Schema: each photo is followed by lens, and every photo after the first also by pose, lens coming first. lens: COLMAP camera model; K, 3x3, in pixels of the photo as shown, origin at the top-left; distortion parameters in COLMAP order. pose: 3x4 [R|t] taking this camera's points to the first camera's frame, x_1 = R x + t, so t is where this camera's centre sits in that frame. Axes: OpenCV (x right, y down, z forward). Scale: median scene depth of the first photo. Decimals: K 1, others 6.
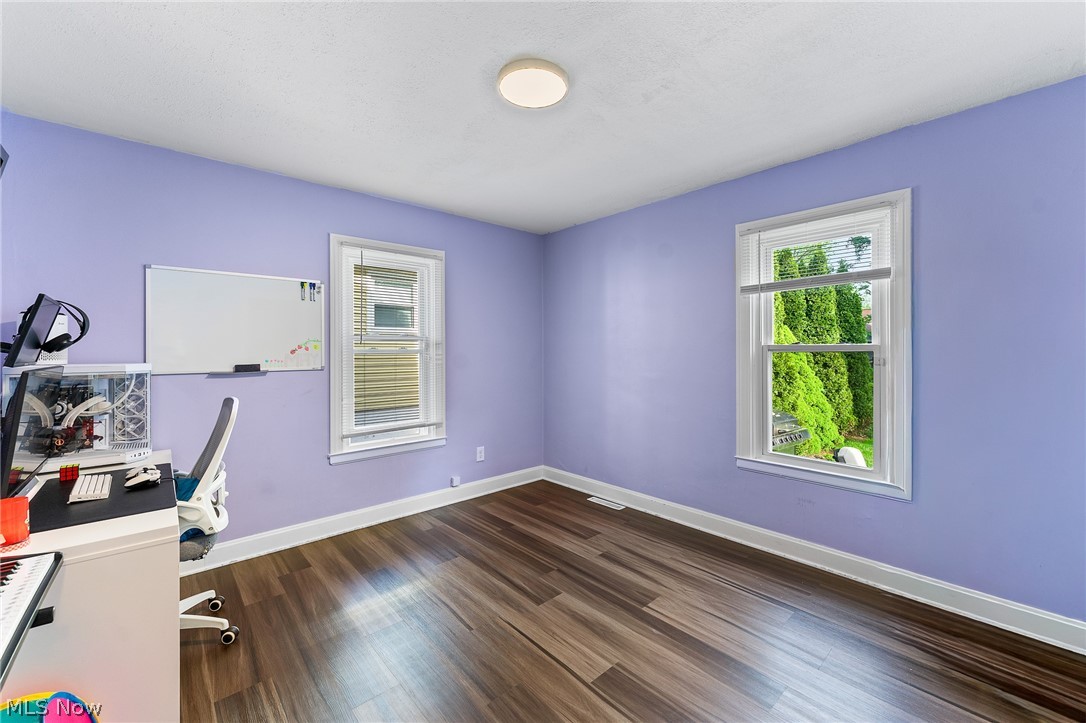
lens RADIAL K [[430.6, 0, 542.2], [0, 430.6, 360.3], [0, 0, 1]] dist [0.001102, -0.000001]
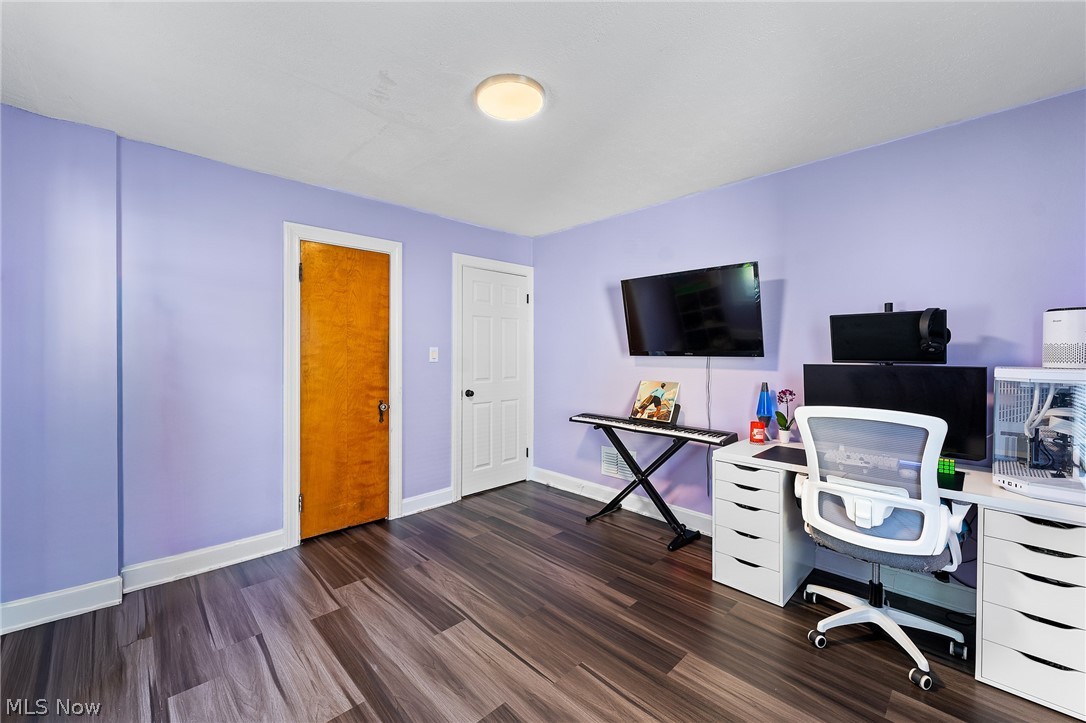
lens RADIAL K [[430.6, 0, 542.2], [0, 430.6, 360.3], [0, 0, 1]] dist [0.001102, -0.000001]
pose [[-0.998893, 0.002455, -0.046980, -0.045224], [0.001028, 0.999538, 0.030364, -0.035706], [0.047033, 0.030282, -0.998434, 1.925930]]
